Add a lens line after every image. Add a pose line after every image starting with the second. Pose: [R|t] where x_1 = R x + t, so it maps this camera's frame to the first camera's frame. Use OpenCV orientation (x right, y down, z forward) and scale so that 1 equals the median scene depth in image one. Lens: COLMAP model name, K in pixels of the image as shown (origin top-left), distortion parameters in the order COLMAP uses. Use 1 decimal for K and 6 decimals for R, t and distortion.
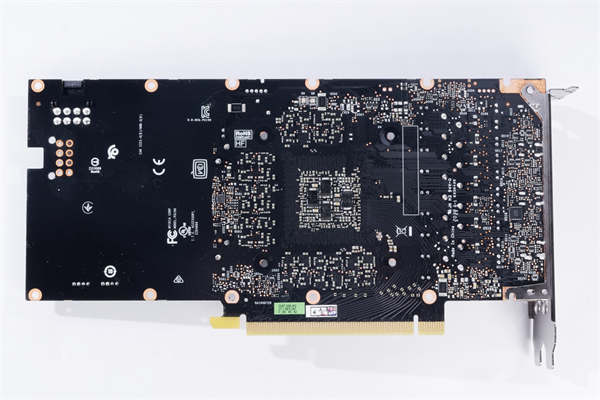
lens RADIAL K [[1059.5, 0, 300.1], [0, 1059.5, 198.2], [0, 0, 1]] dist [0.072668, 0.000000]
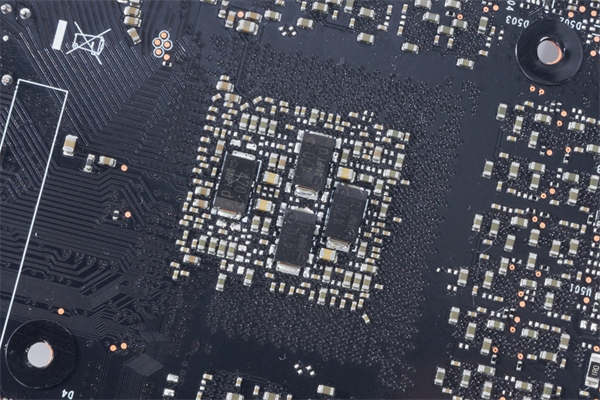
lens RADIAL K [[1098.9, 0, 300.3], [0, 1098.9, 199.6], [0, 0, 1]] dist [-0.059585, 0.000000]
pose [[-0.966701, -0.247439, -0.065292, 0.045993], [0.243139, -0.967655, 0.067290, -0.019677], [-0.079830, 0.049174, 0.995595, 0.689305]]
